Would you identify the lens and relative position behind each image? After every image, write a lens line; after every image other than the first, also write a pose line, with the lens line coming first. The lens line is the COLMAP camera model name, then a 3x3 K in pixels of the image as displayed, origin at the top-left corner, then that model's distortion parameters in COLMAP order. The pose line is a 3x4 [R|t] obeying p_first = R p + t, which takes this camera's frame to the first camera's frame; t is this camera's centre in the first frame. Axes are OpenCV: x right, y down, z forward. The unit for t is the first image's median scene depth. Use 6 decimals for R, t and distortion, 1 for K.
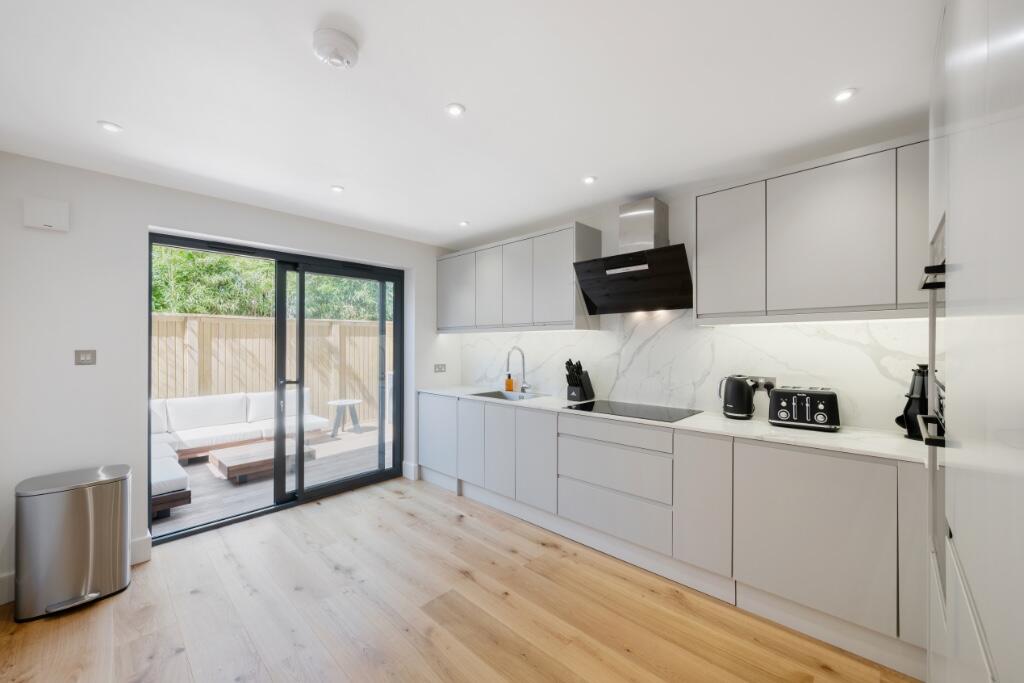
lens RADIAL K [[396.8, 0, 510.2], [0, 396.8, 341.2], [0, 0, 1]] dist [-0.000110, -0.000007]
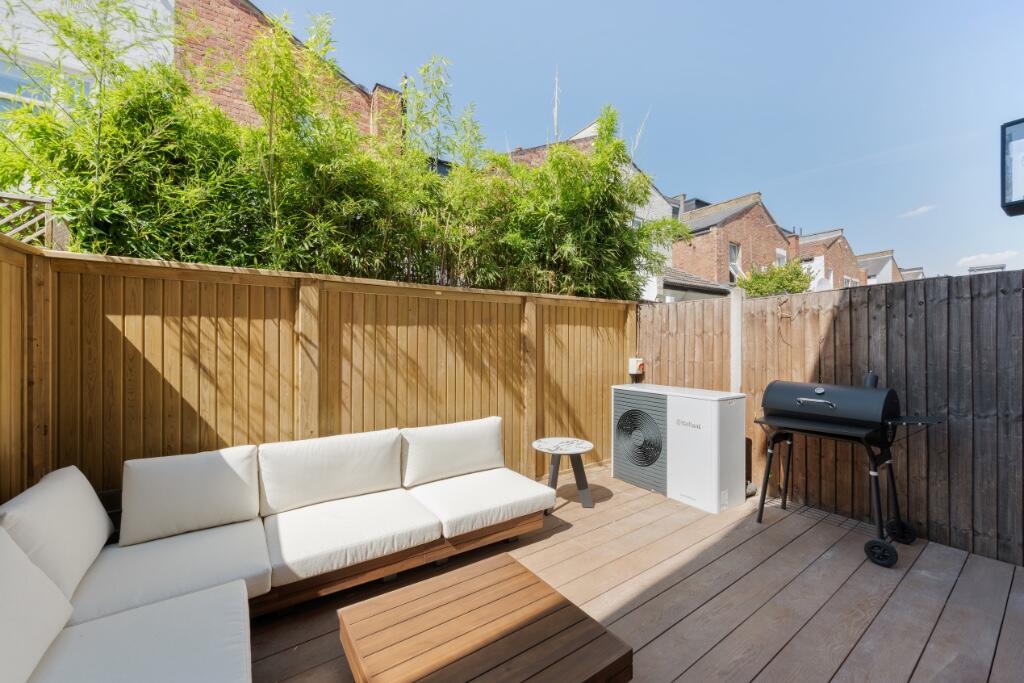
lens RADIAL K [[396.8, 0, 511.2], [0, 396.8, 339.0], [0, 0, 1]] dist [-0.000110, -0.000007]
pose [[0.977588, 0.001735, -0.210518, -0.415037], [-0.002717, 0.999987, -0.004376, 0.015973], [0.210508, 0.004850, 0.977580, 0.526030]]
